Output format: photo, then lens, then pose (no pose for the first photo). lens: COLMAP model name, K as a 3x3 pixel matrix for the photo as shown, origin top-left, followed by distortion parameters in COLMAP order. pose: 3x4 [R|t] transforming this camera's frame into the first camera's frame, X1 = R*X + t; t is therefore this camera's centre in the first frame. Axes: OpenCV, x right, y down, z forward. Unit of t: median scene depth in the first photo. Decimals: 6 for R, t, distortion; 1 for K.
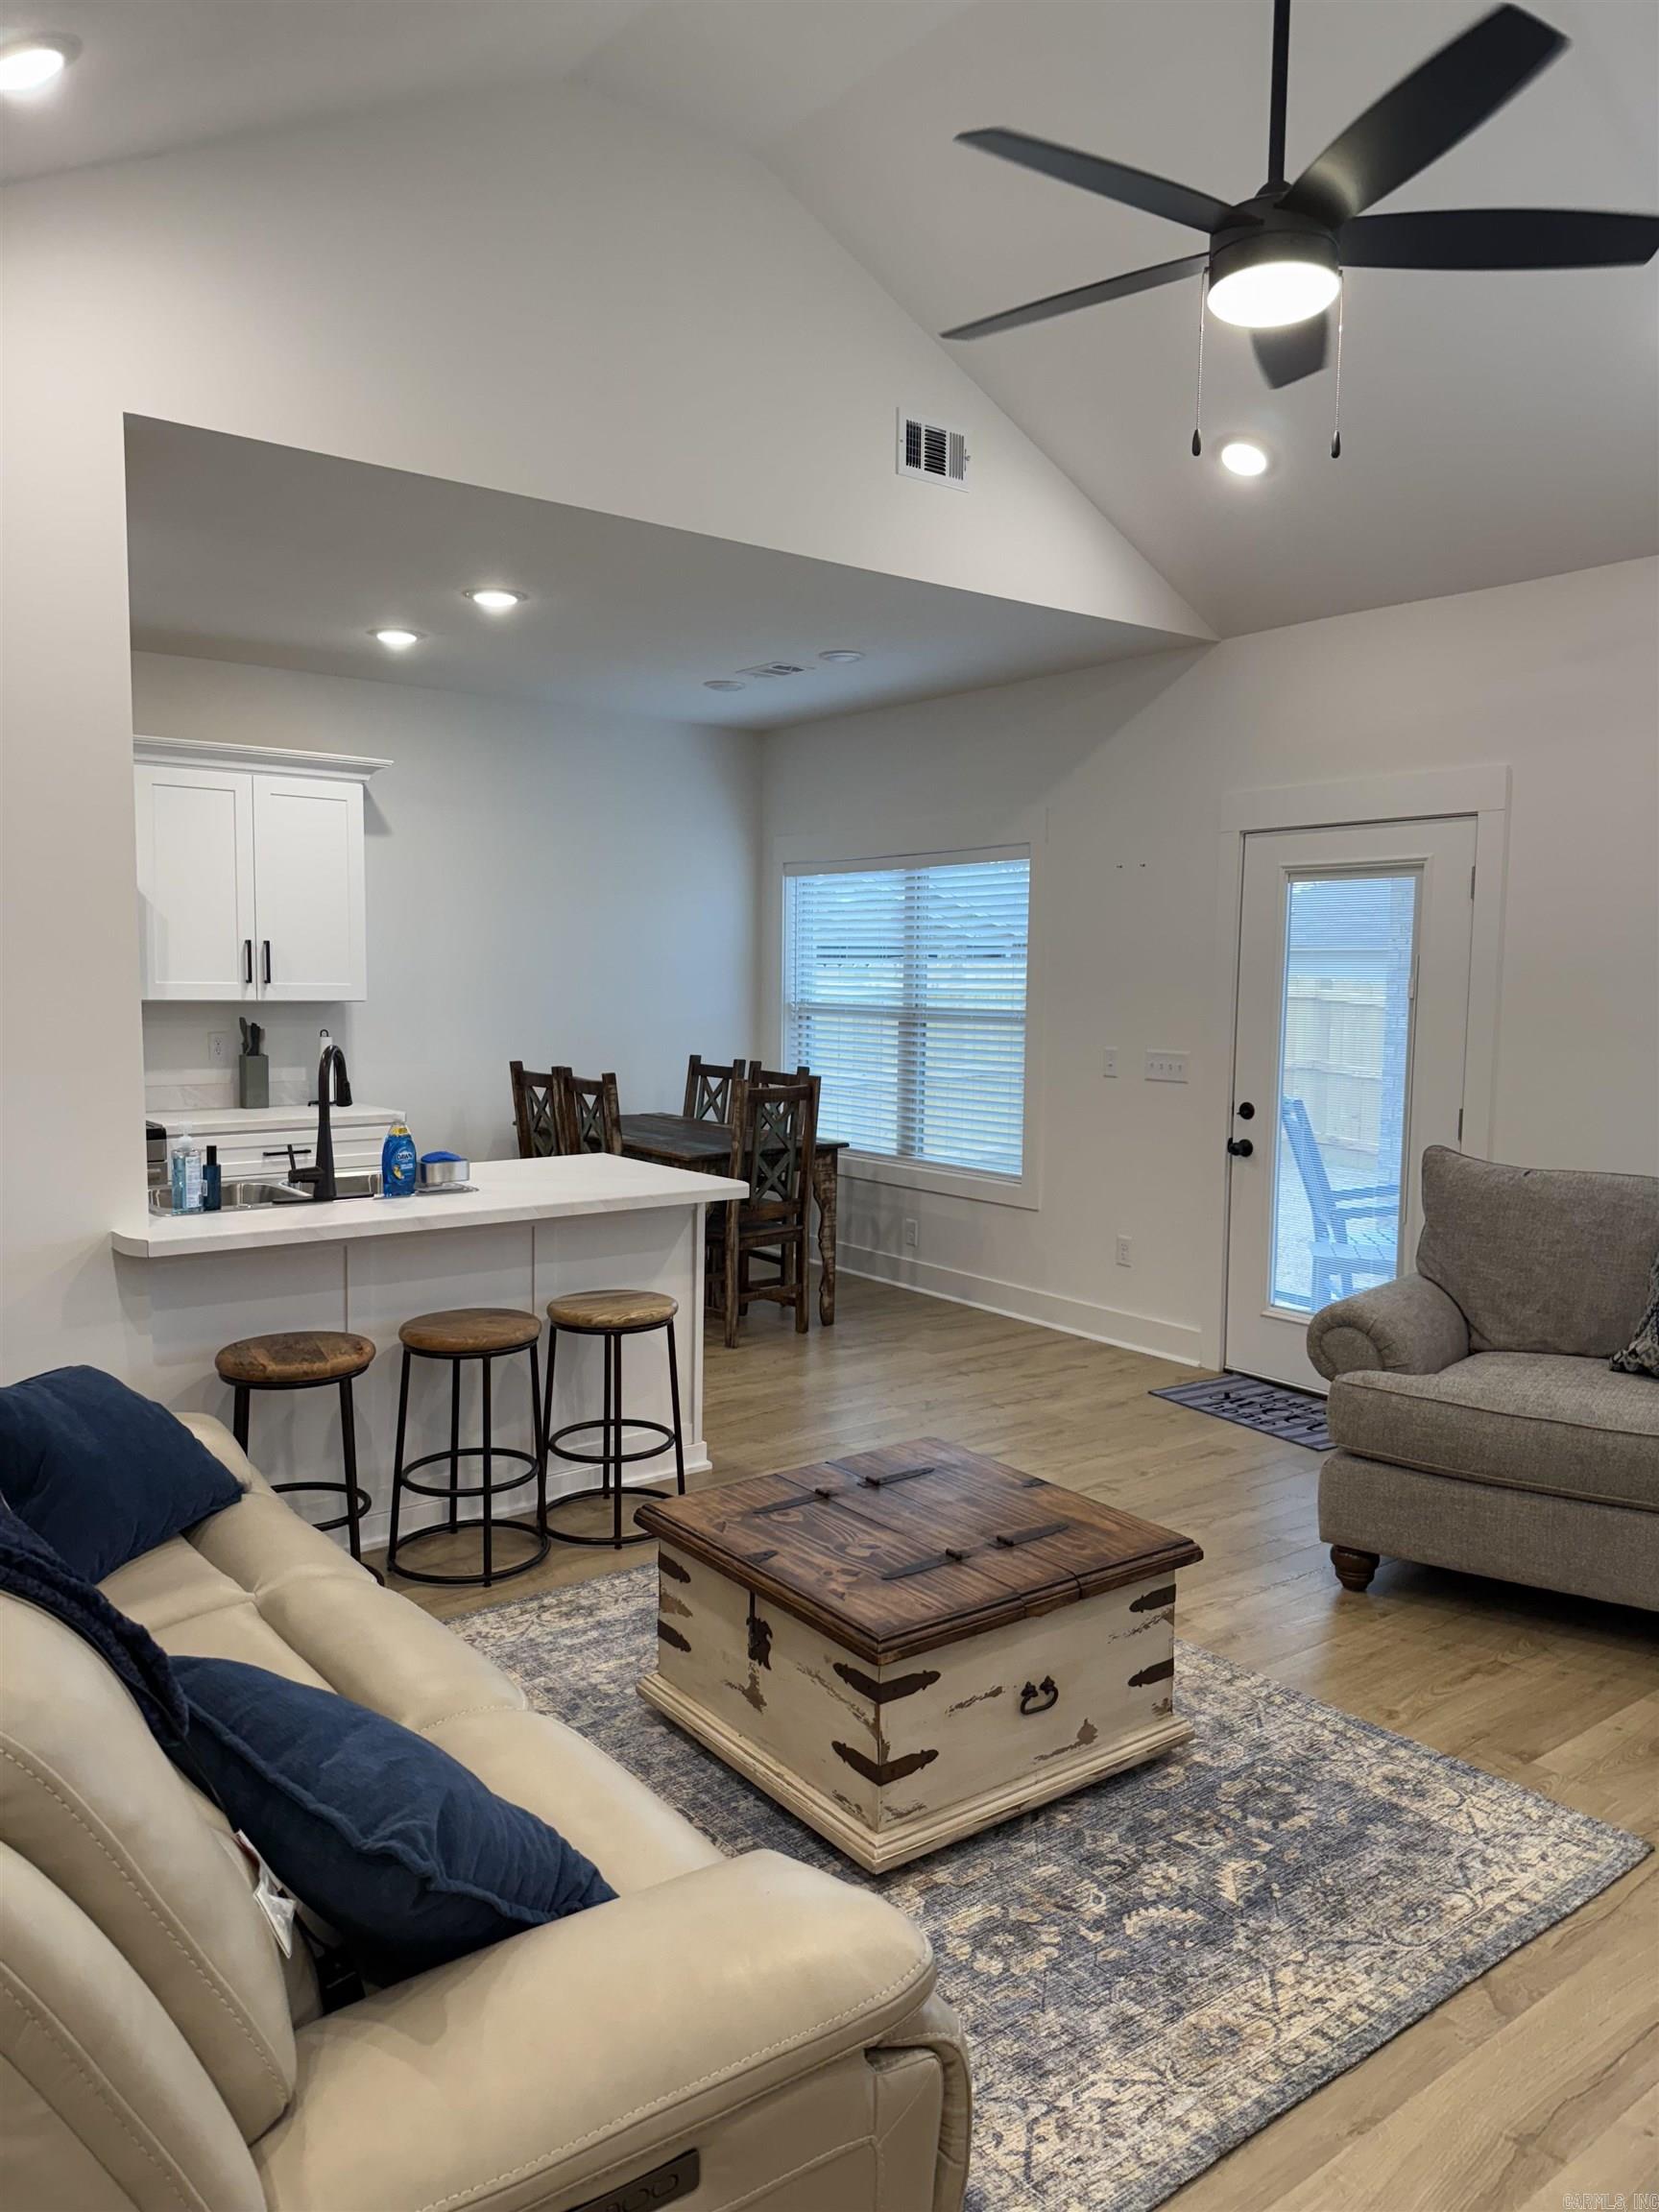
lens RADIAL K [[1560.1, 0, 833.0], [0, 1560.1, 1110.2], [0, 0, 1]] dist [0.055932, -0.061158]
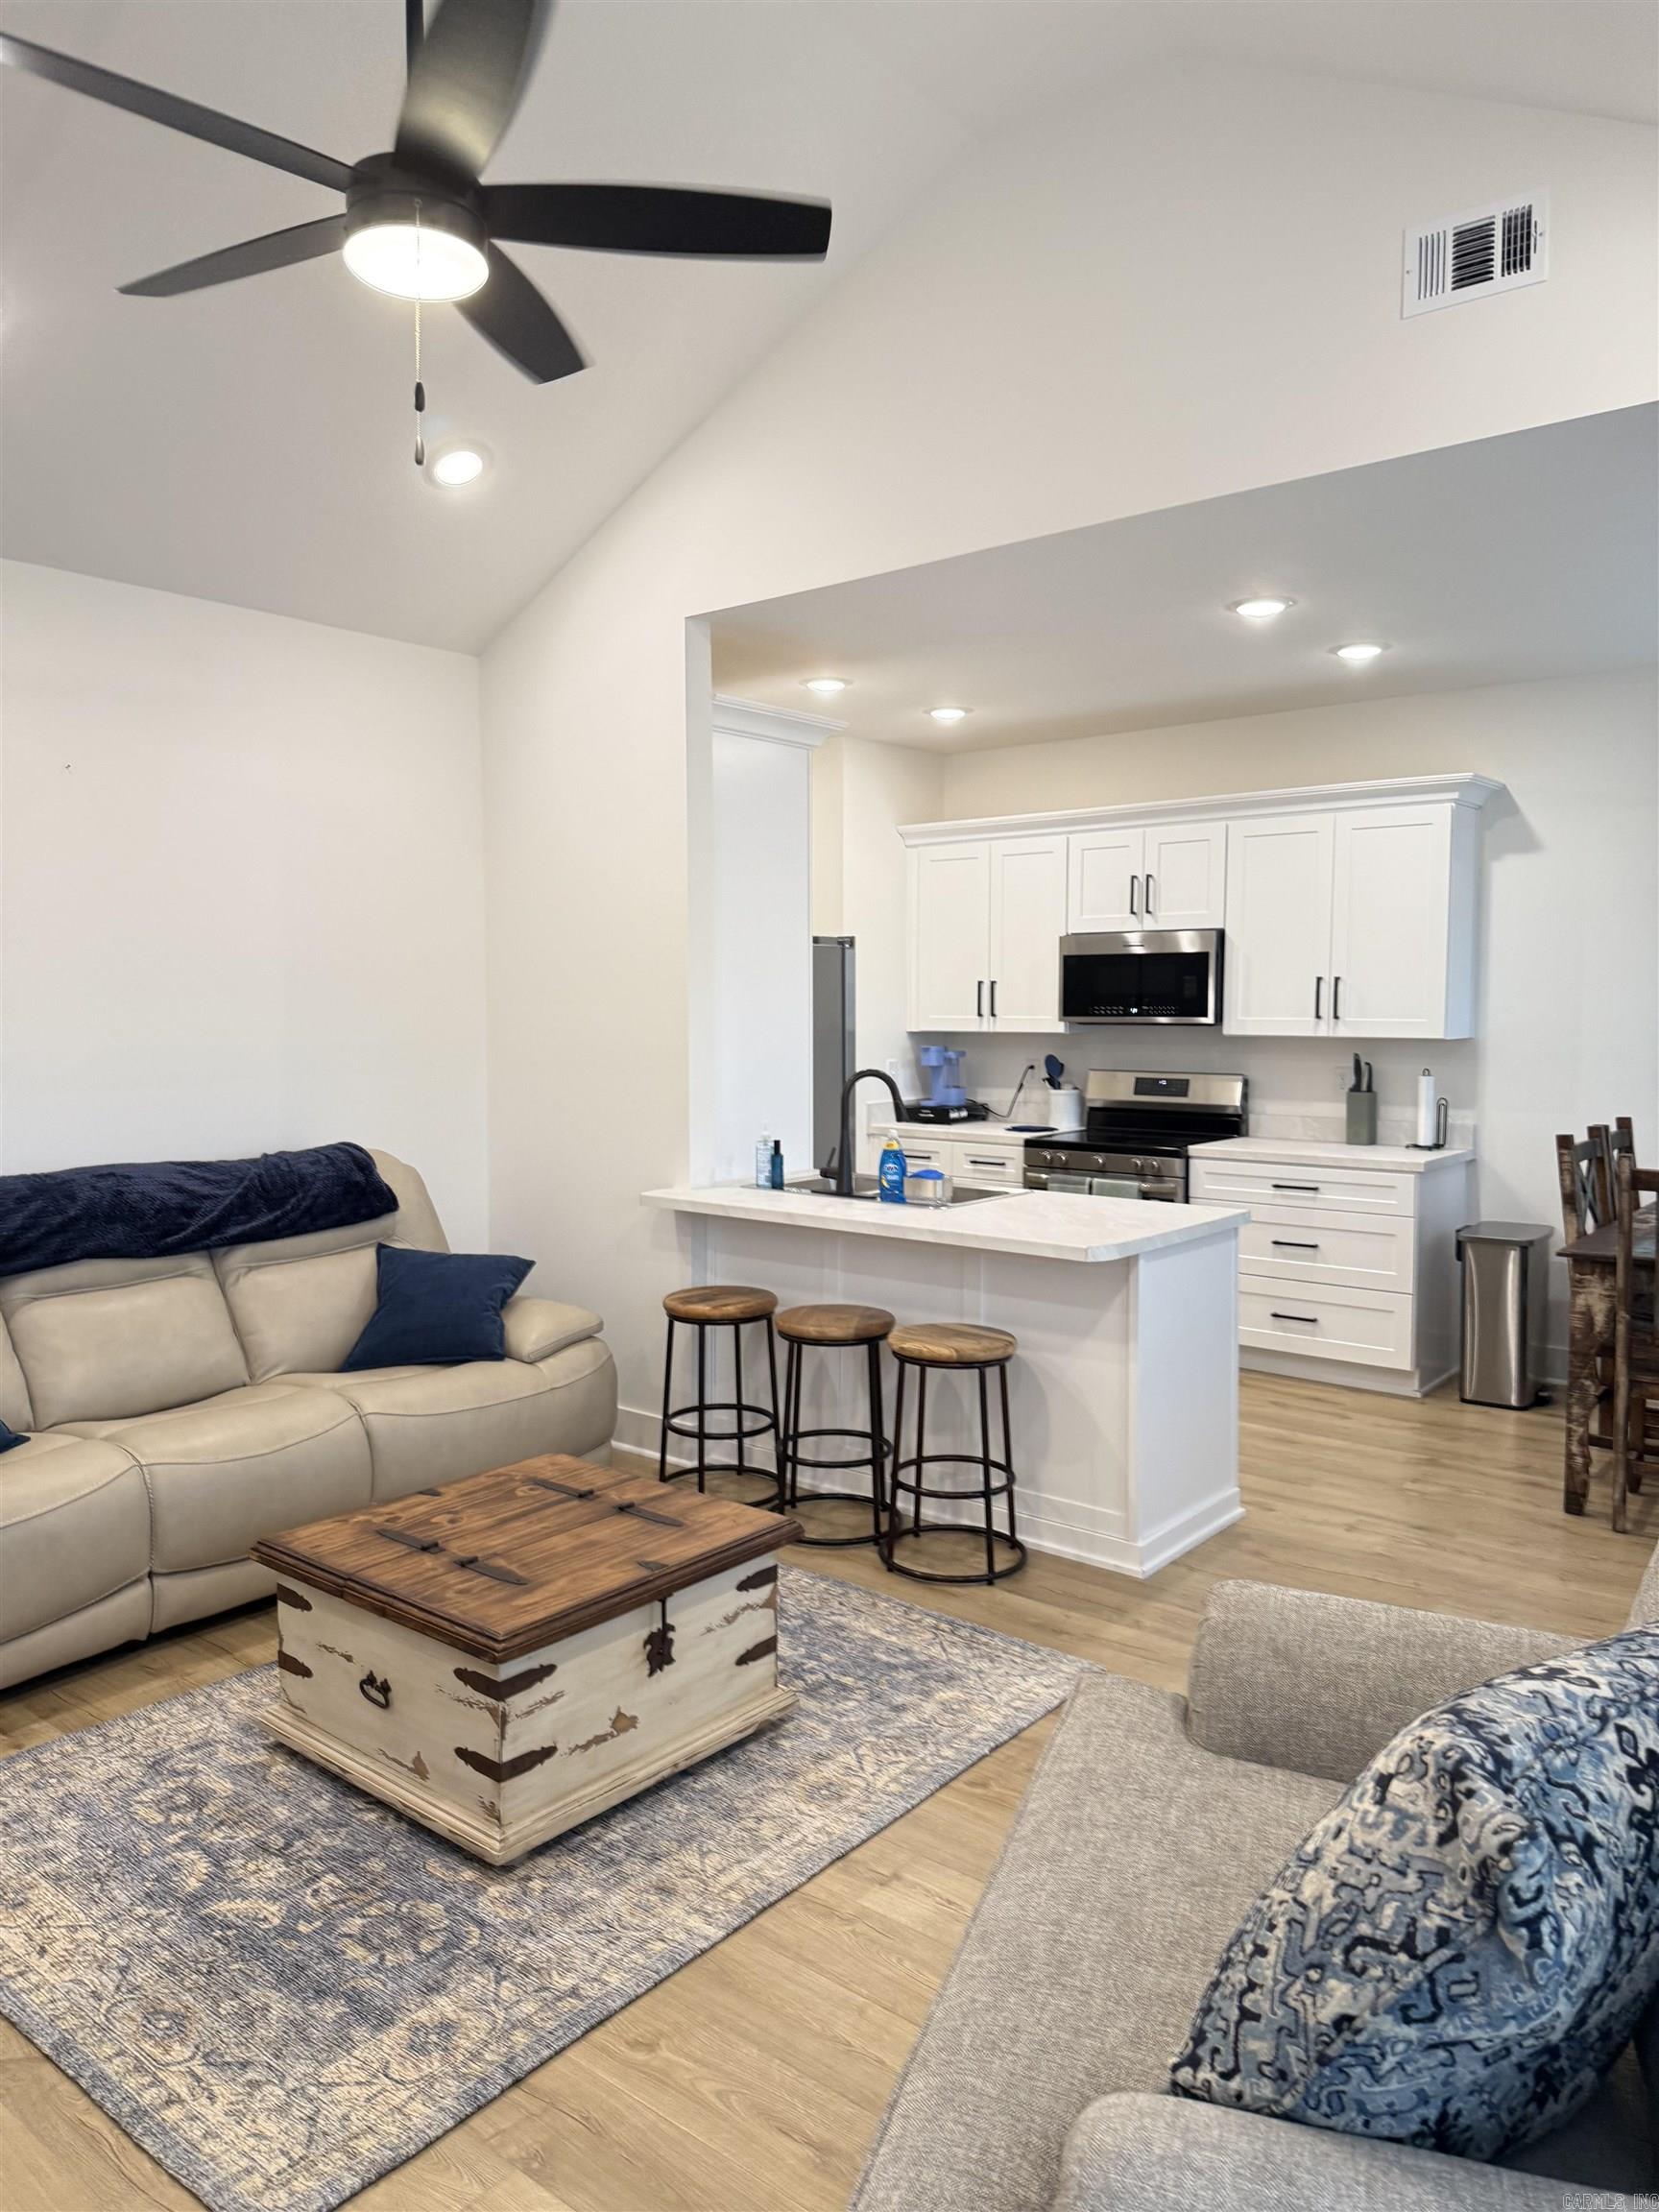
lens RADIAL K [[1560.1, 0, 816.1], [0, 1560.1, 1096.7], [0, 0, 1]] dist [0.055932, -0.061158]
pose [[0.212735, 0.051608, -0.975746, 0.893797], [-0.083345, 0.995923, 0.034504, -0.063396], [0.973549, 0.073984, 0.216169, 0.763442]]
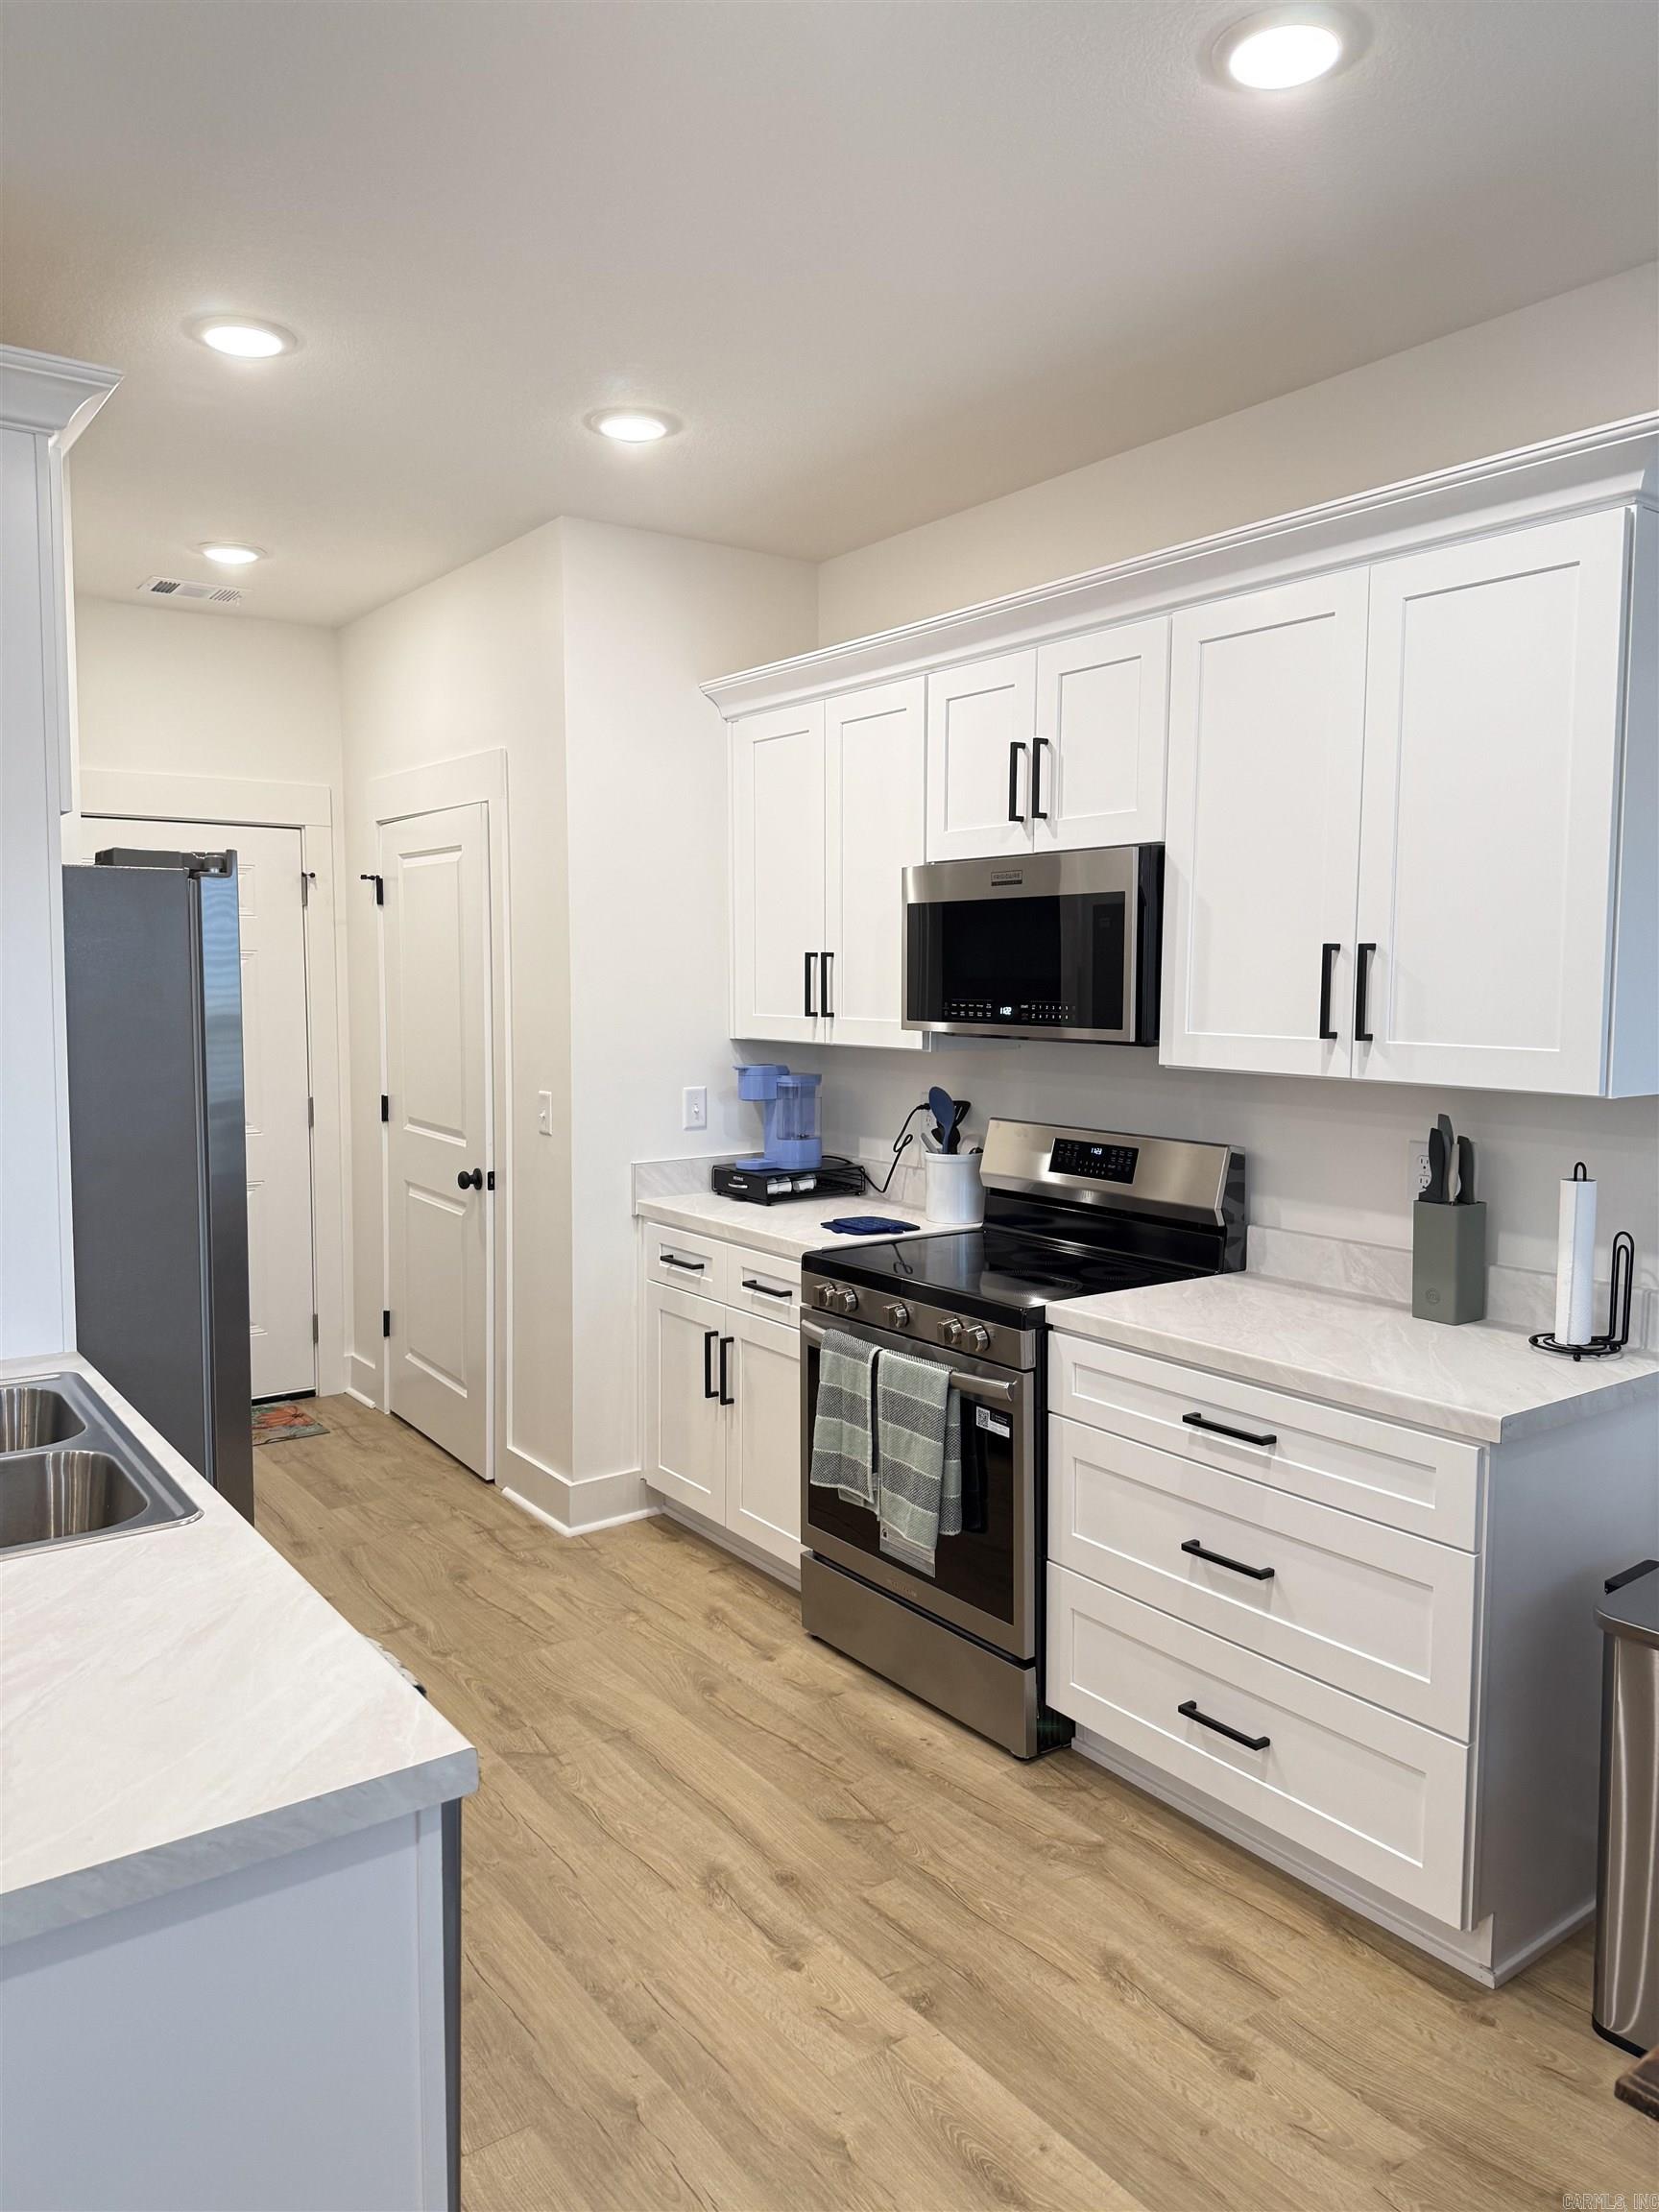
lens RADIAL K [[1560.1, 0, 838.3], [0, 1560.1, 1088.7], [0, 0, 1]] dist [0.055932, -0.061158]
pose [[-0.042438, 0.062365, -0.997151, 0.135230], [-0.094147, 0.993359, 0.066135, -0.135617], [0.994653, 0.096685, -0.036285, 1.429244]]
